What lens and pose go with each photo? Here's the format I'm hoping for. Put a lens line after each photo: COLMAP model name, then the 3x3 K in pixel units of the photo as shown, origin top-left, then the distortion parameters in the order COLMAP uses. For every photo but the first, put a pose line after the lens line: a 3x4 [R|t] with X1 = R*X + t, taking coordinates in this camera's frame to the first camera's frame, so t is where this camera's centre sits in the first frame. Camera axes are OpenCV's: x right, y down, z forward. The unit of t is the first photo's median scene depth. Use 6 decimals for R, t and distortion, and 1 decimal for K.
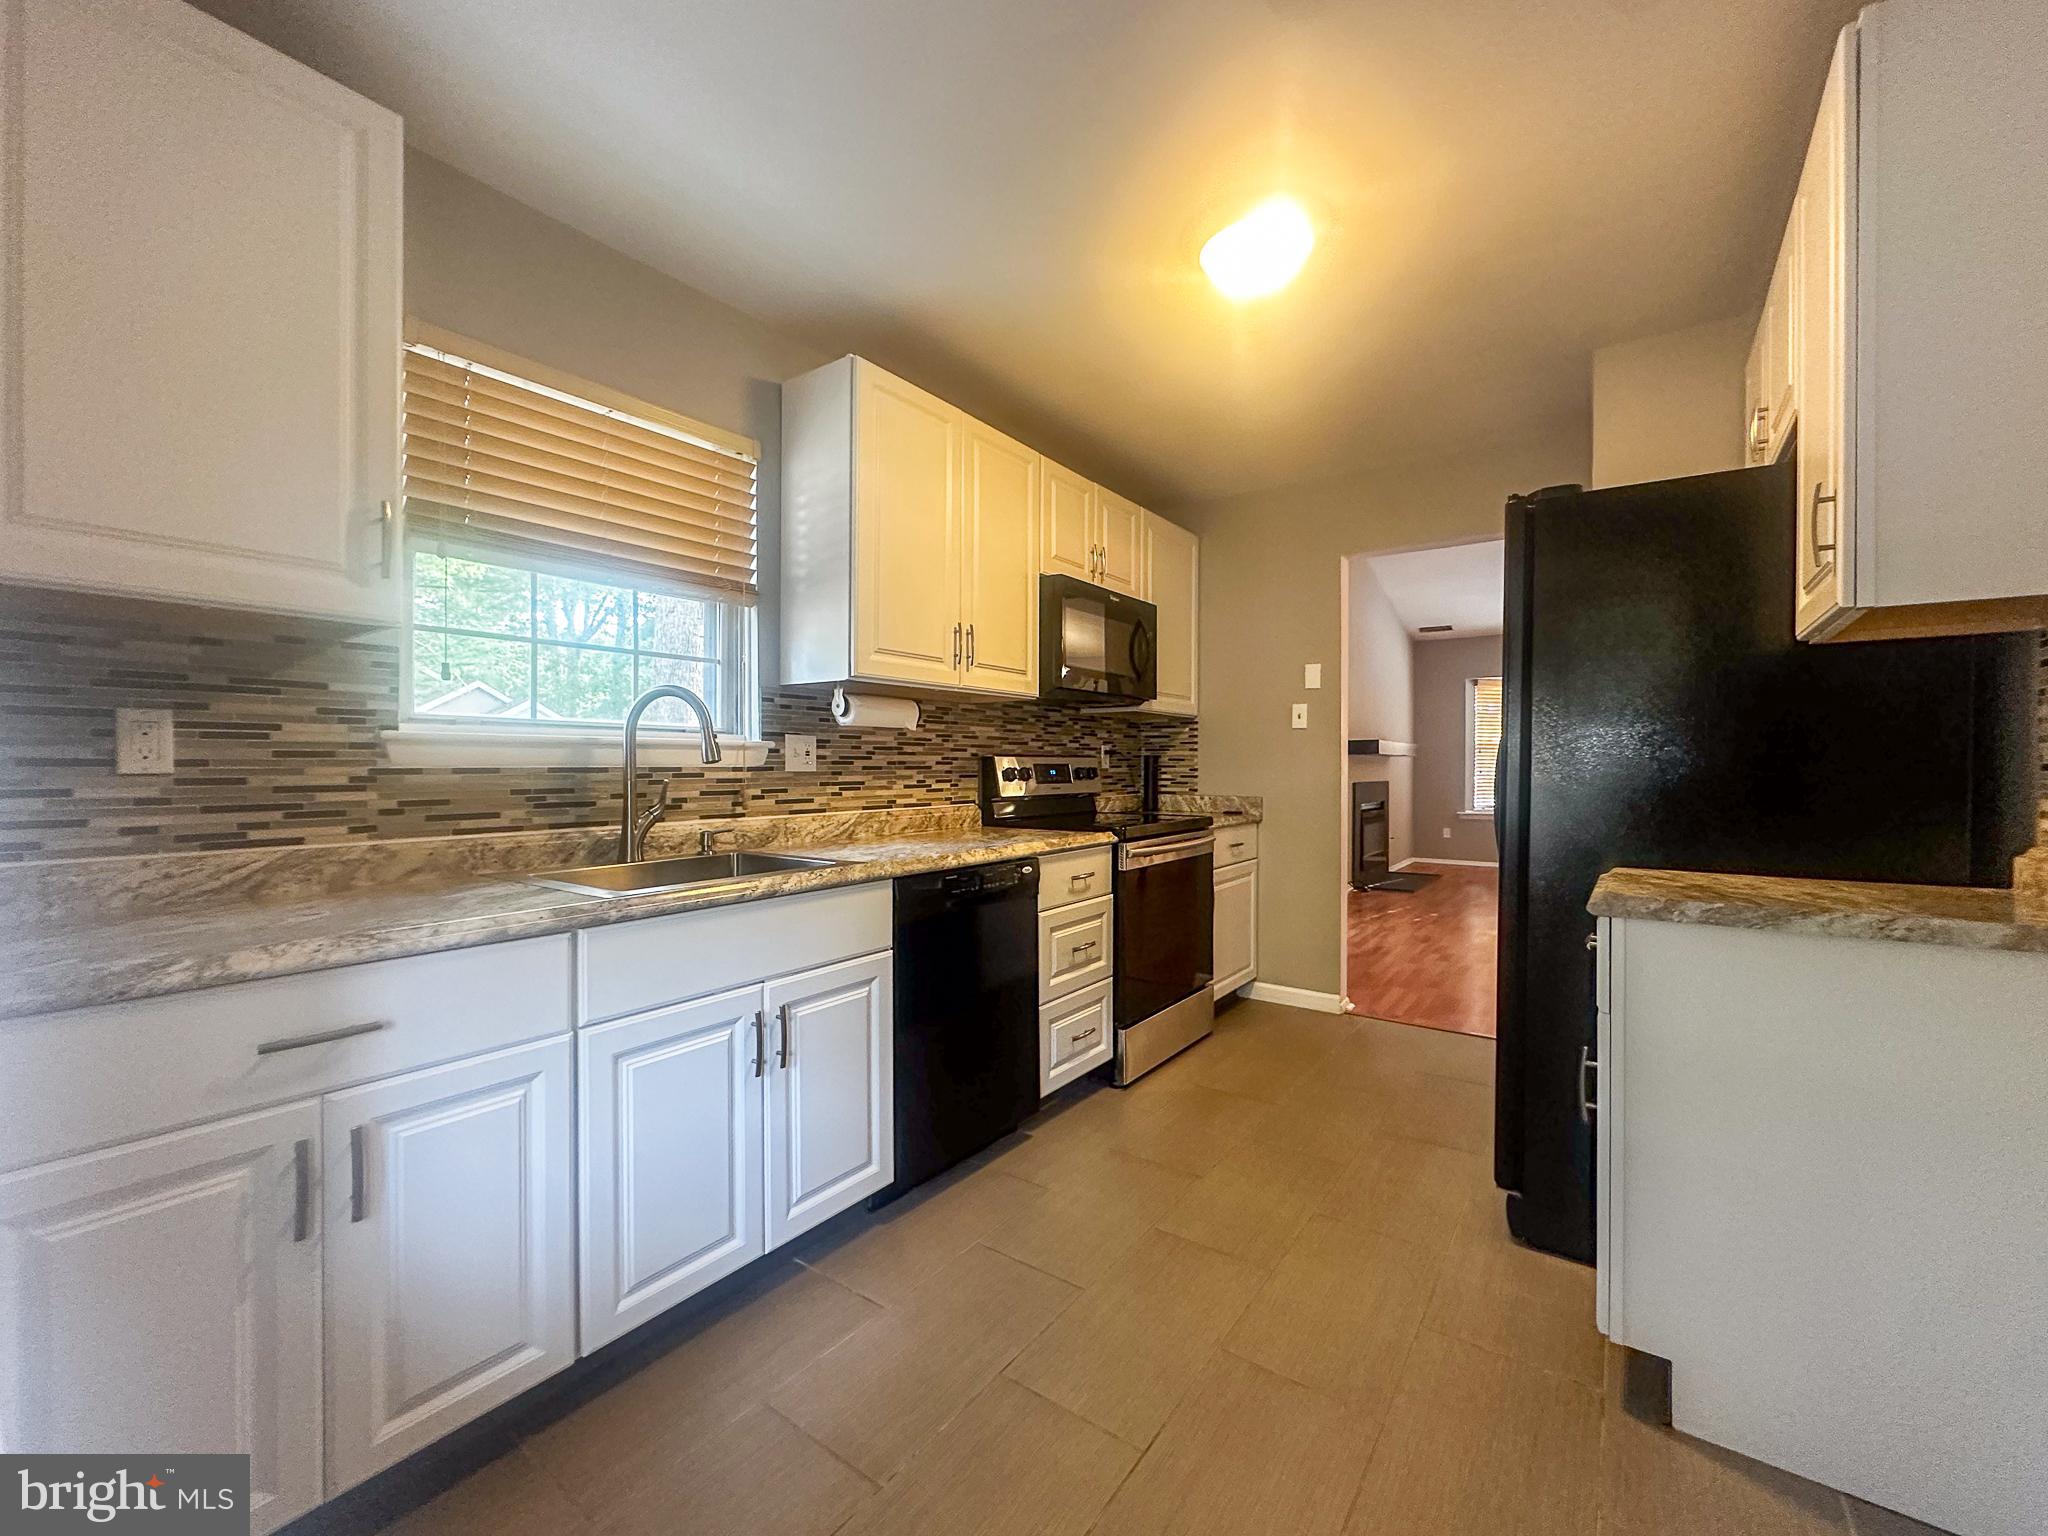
lens RADIAL K [[831.8, 0, 1072.9], [0, 831.8, 771.0], [0, 0, 1]] dist [-0.012325, -0.000493]
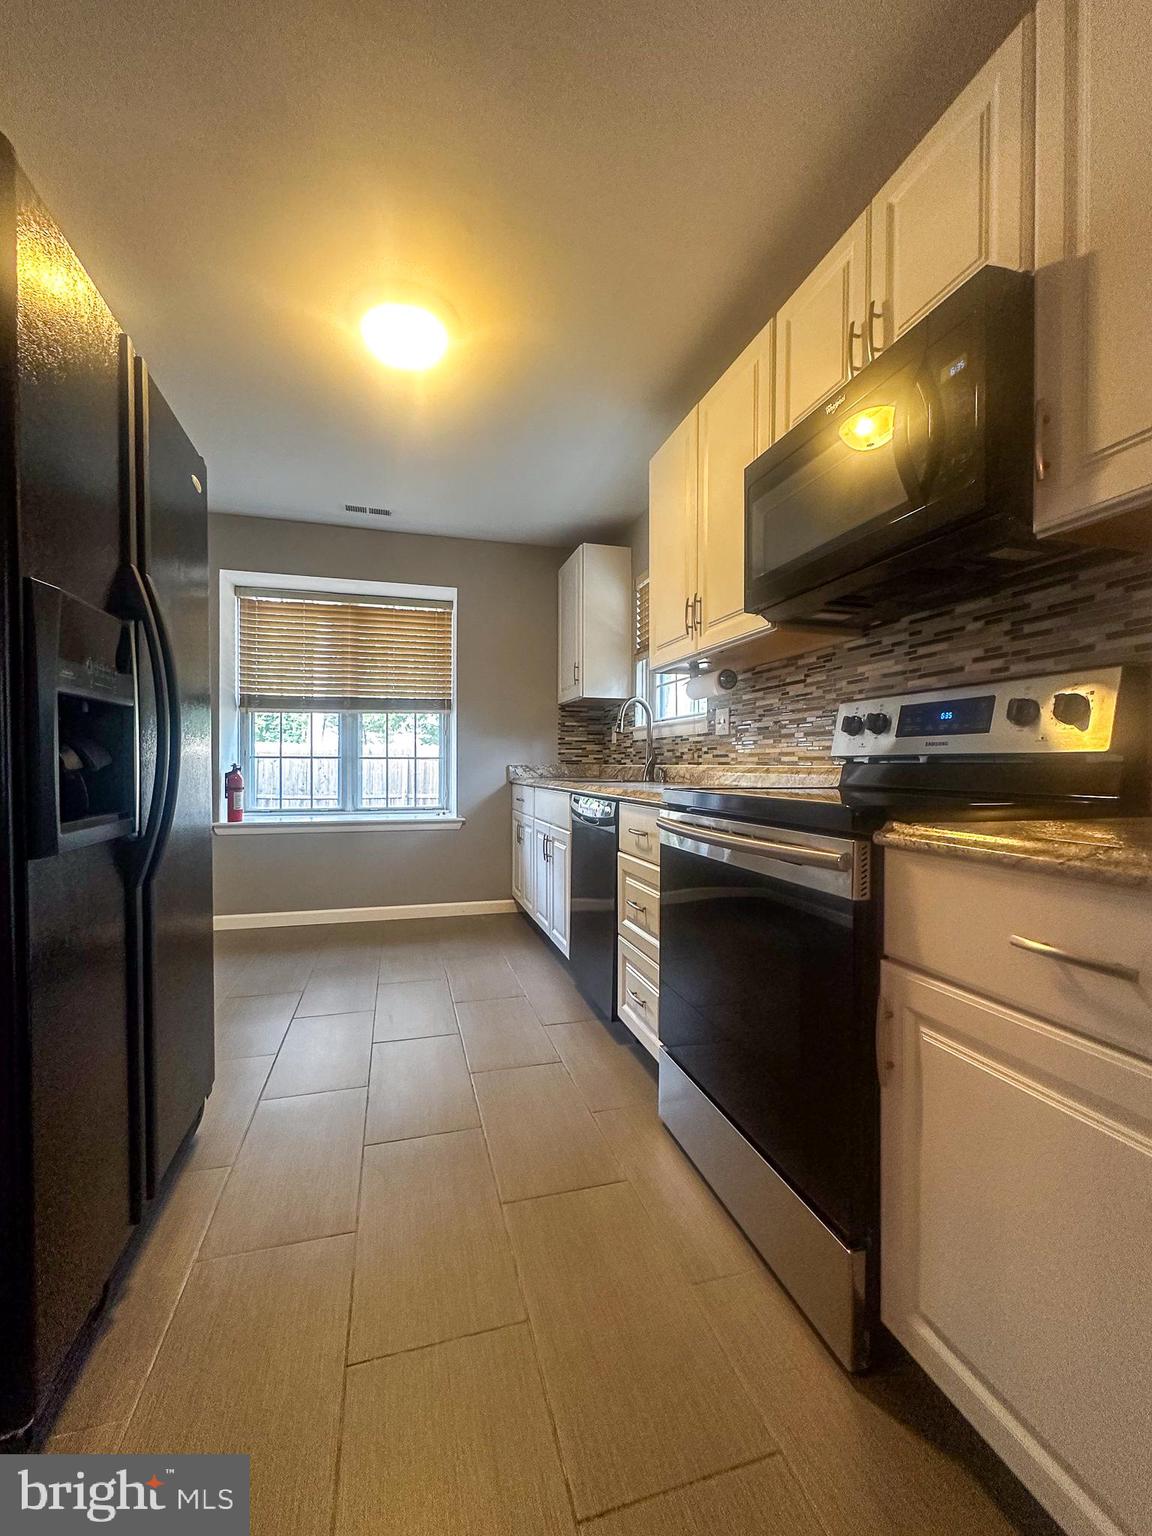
lens RADIAL K [[623.8, 0, 567.6], [0, 623.8, 776.5], [0, 0, 1]] dist [-0.012325, -0.000493]
pose [[-0.654240, 0.014159, -0.756154, 0.602253], [-0.005867, 0.999700, 0.023796, 0.044718], [0.756264, 0.020005, -0.653961, 1.398898]]
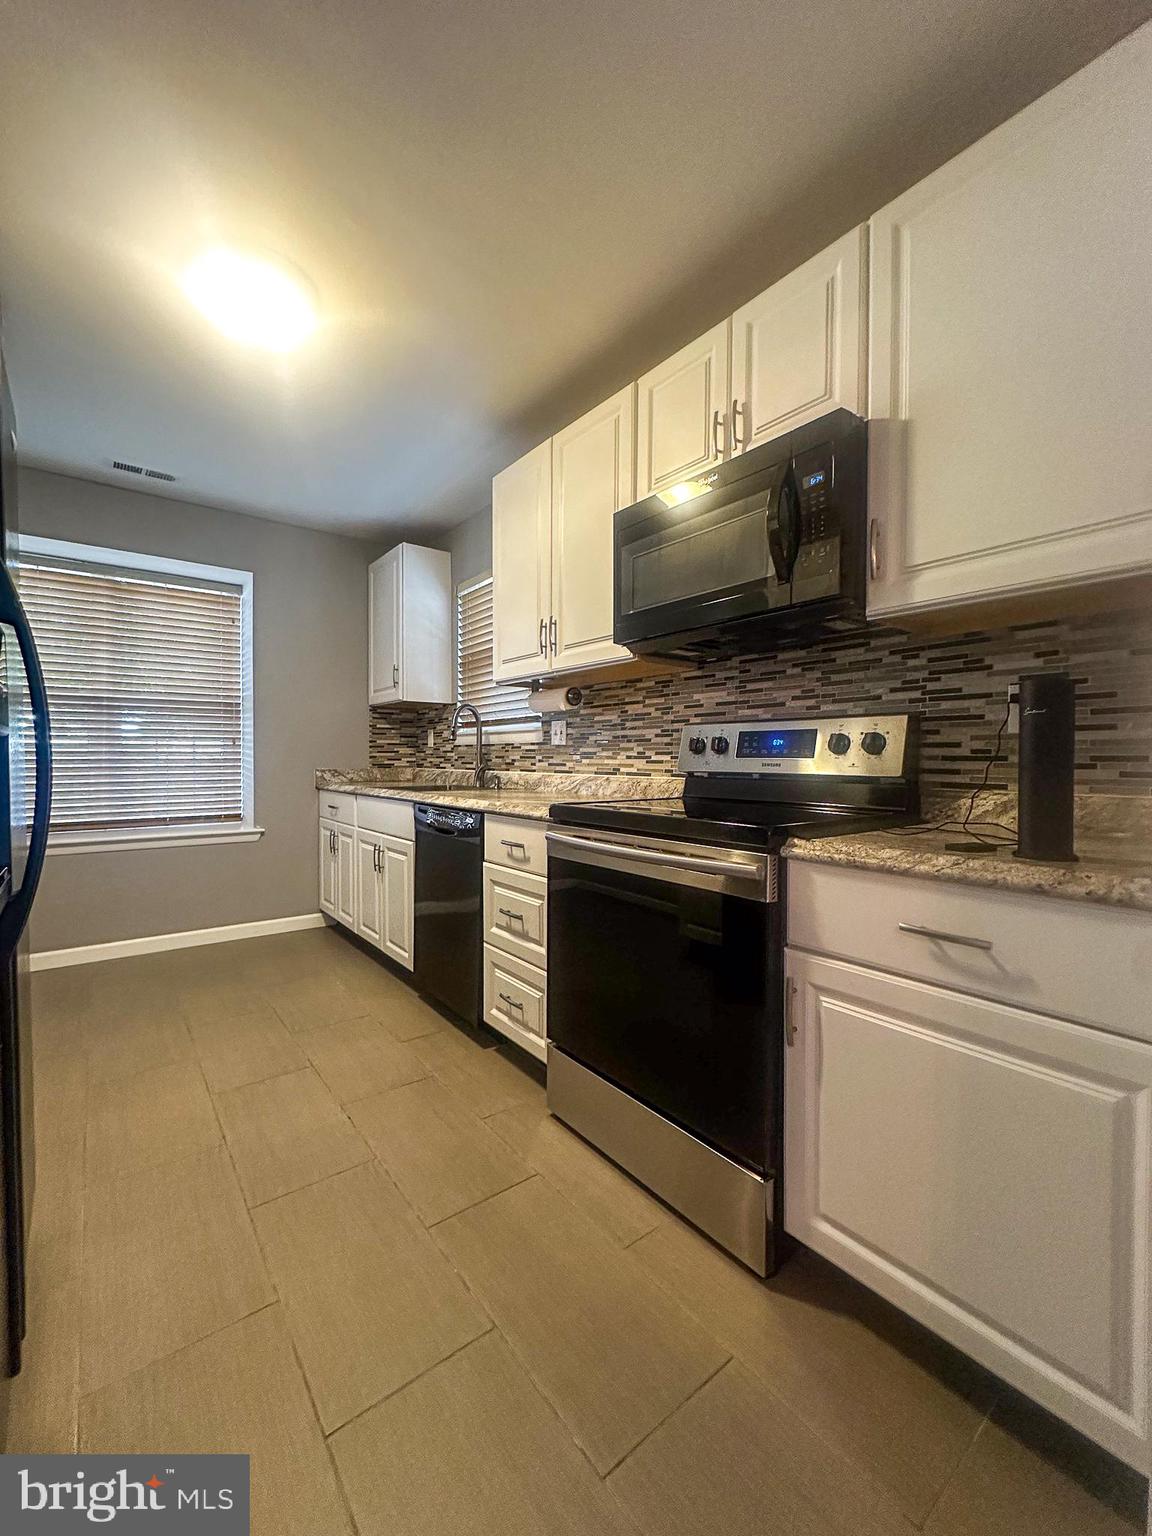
lens RADIAL K [[623.8, 0, 570.7], [0, 623.8, 774.9], [0, 0, 1]] dist [-0.012325, -0.000493]
pose [[-0.319445, 0.025917, -0.947250, 0.694109], [-0.009121, 0.999496, 0.030422, 0.019039], [0.947561, 0.018358, -0.319048, 1.296052]]
